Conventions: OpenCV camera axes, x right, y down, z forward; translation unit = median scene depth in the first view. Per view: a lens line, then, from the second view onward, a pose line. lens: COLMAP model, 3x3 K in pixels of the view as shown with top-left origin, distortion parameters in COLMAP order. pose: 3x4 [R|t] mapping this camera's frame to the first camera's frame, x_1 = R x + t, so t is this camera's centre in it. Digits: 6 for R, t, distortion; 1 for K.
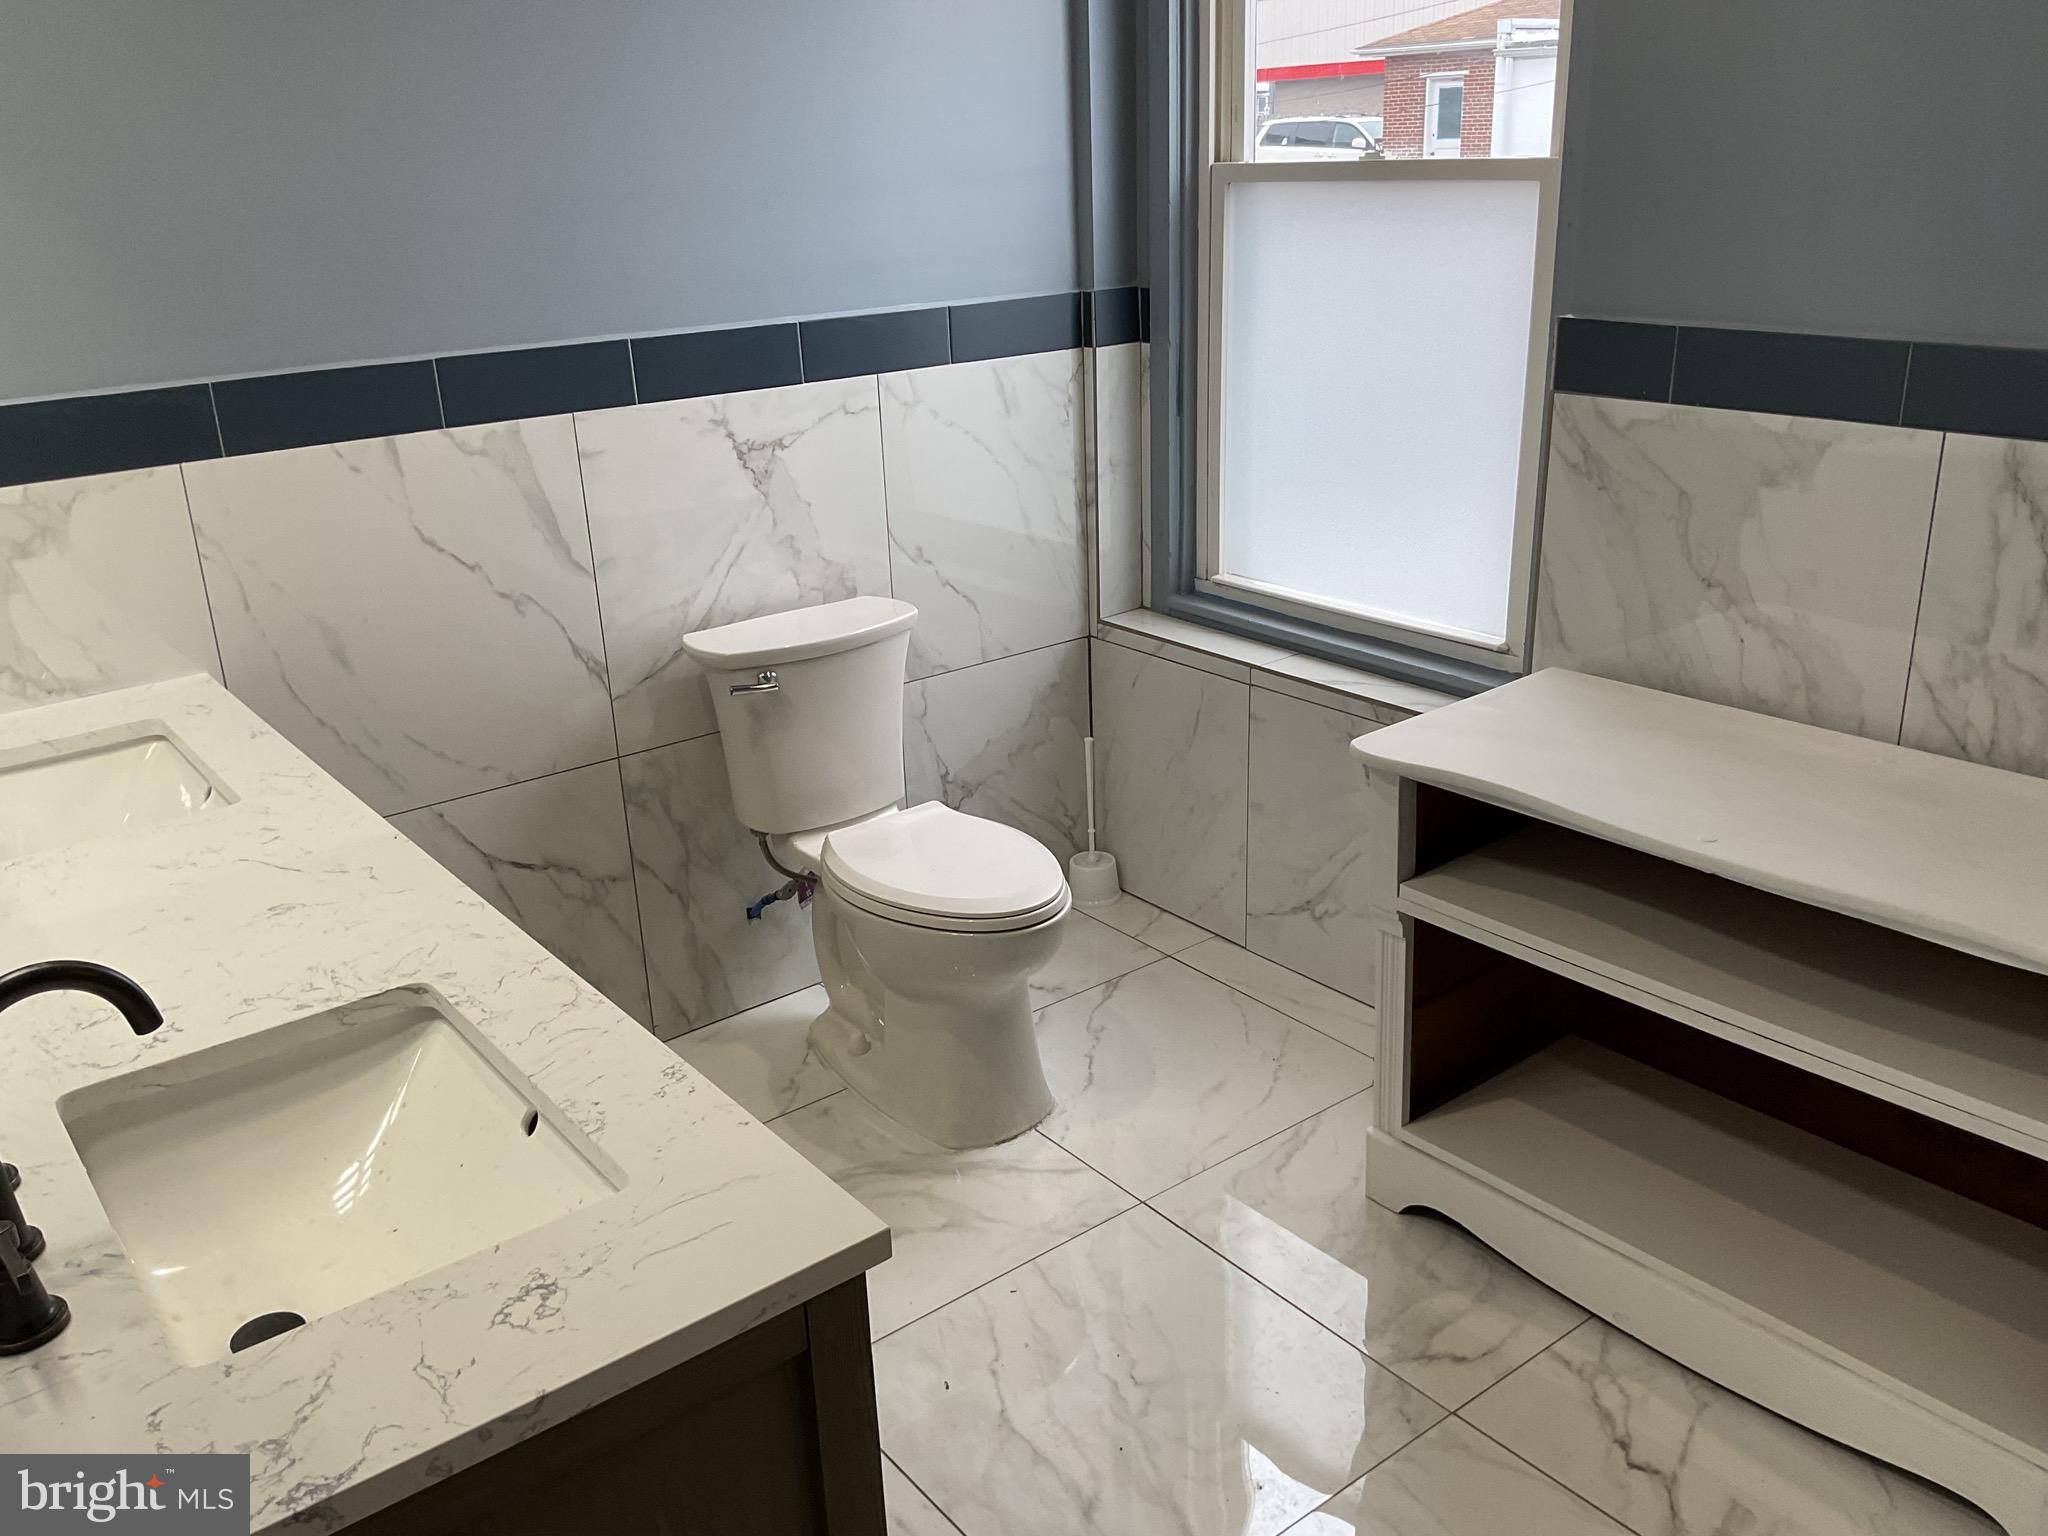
lens RADIAL K [[1703.1, 0, 1037.3], [0, 1703.1, 777.8], [0, 0, 1]] dist [0.081085, -0.132247]
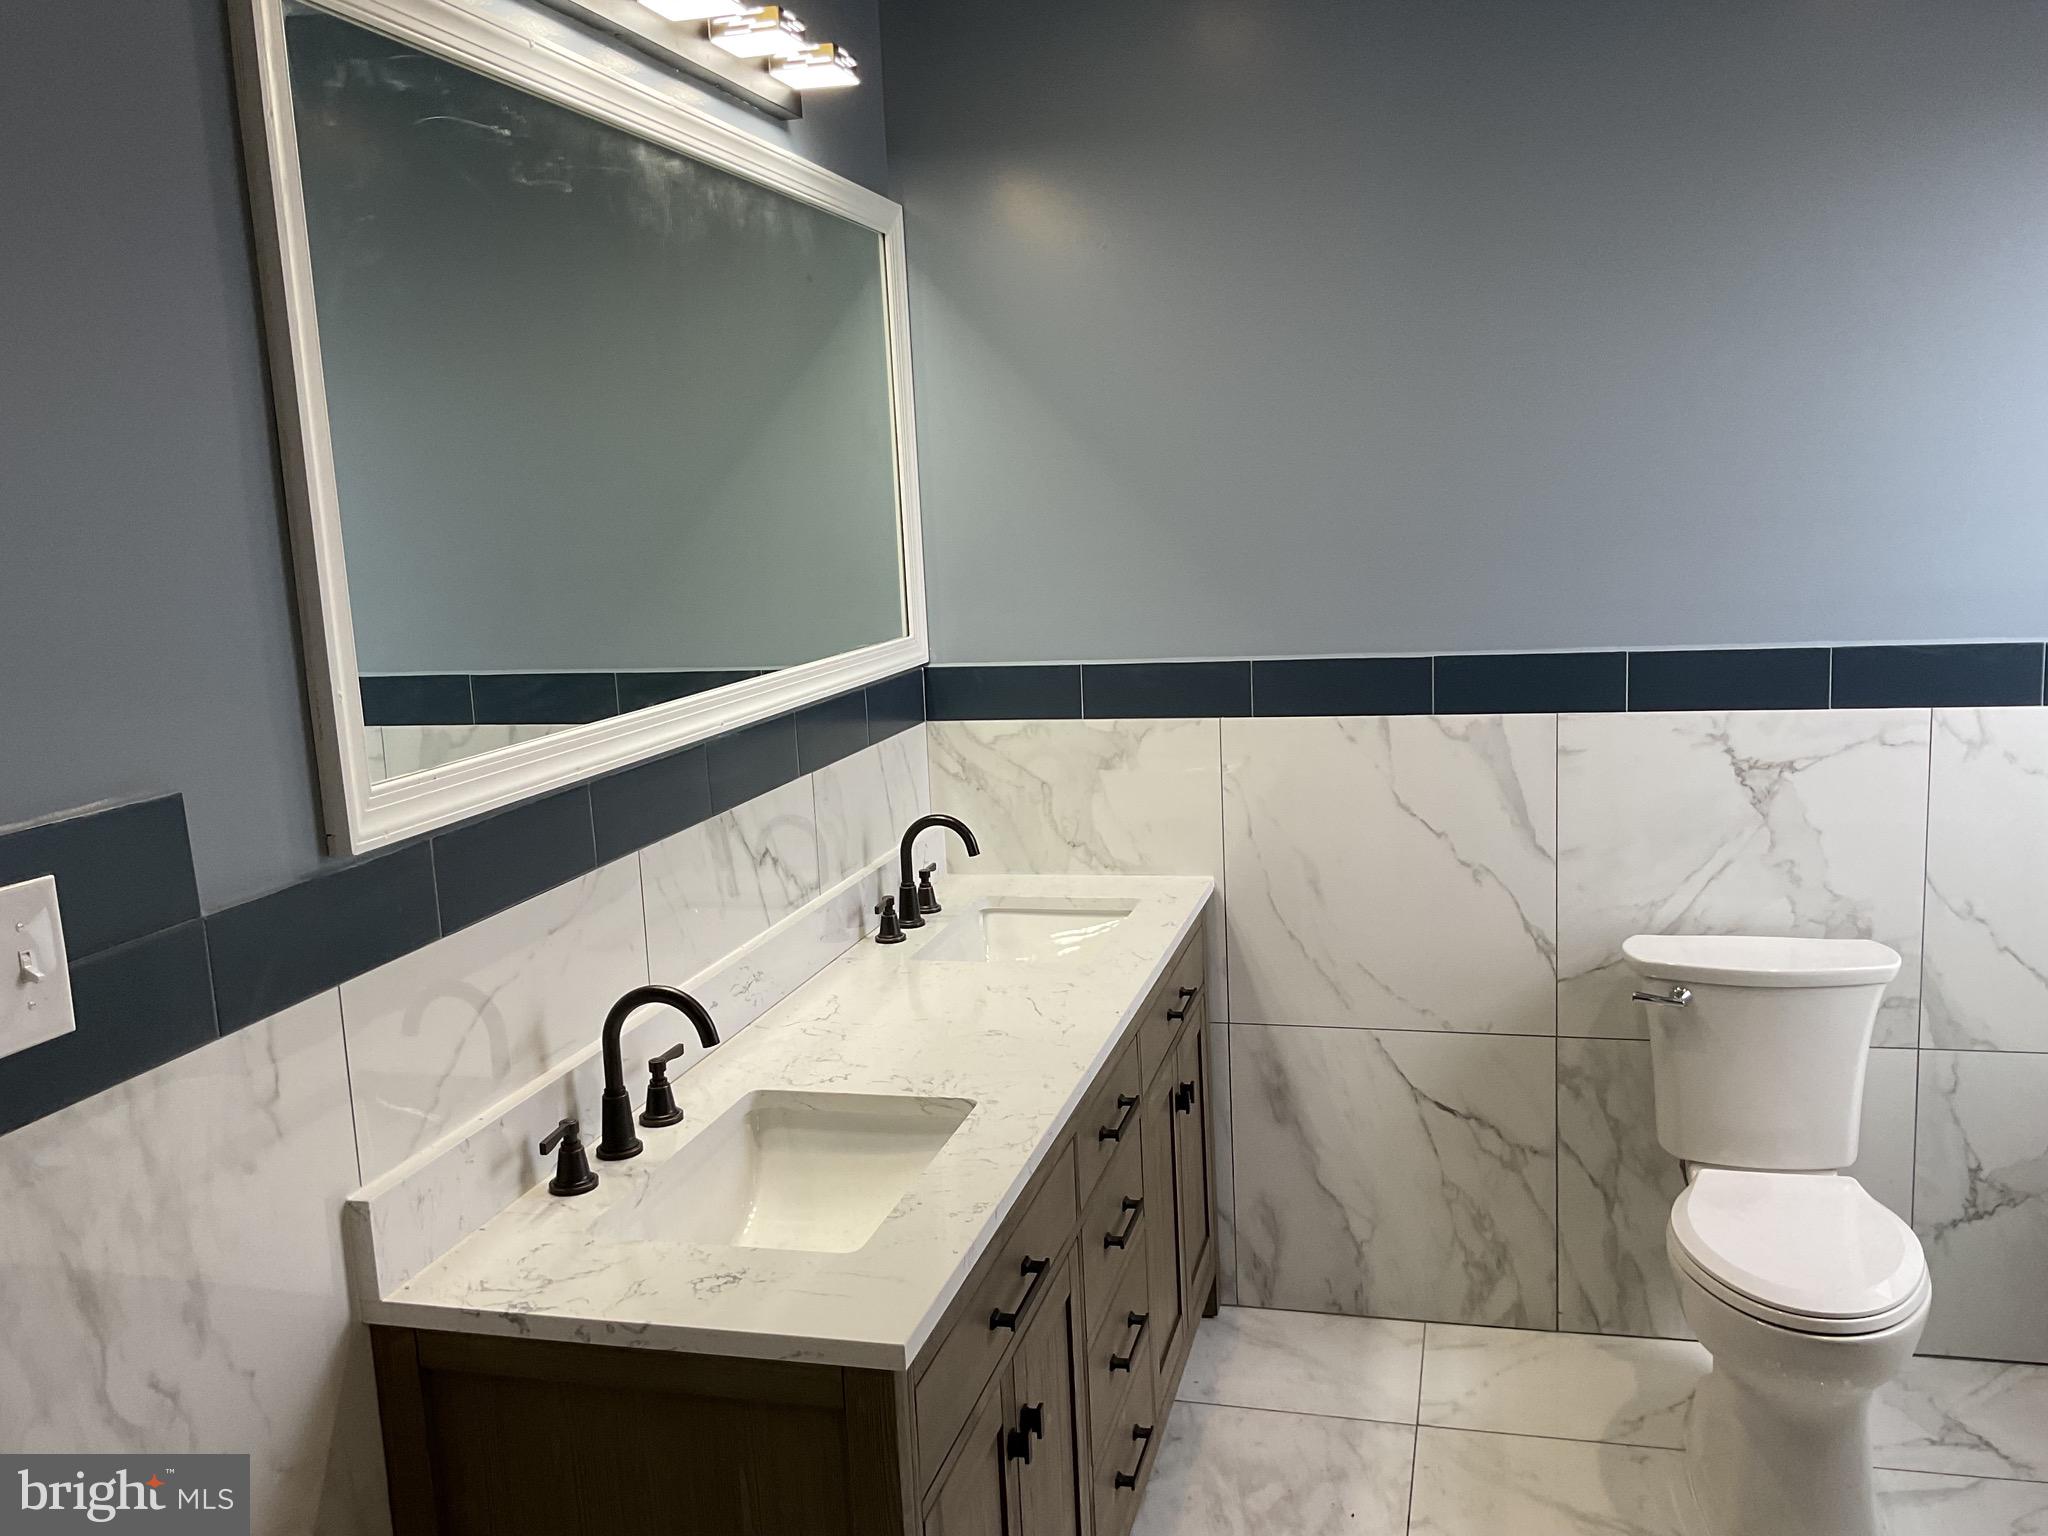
lens RADIAL K [[1703.1, 0, 1006.6], [0, 1703.1, 755.9], [0, 0, 1]] dist [0.081085, -0.132247]
pose [[0.595079, 0.128390, -0.793346, 0.361595], [-0.256805, 0.965780, -0.036330, -0.052718], [0.761533, 0.225354, 0.607687, 0.072194]]
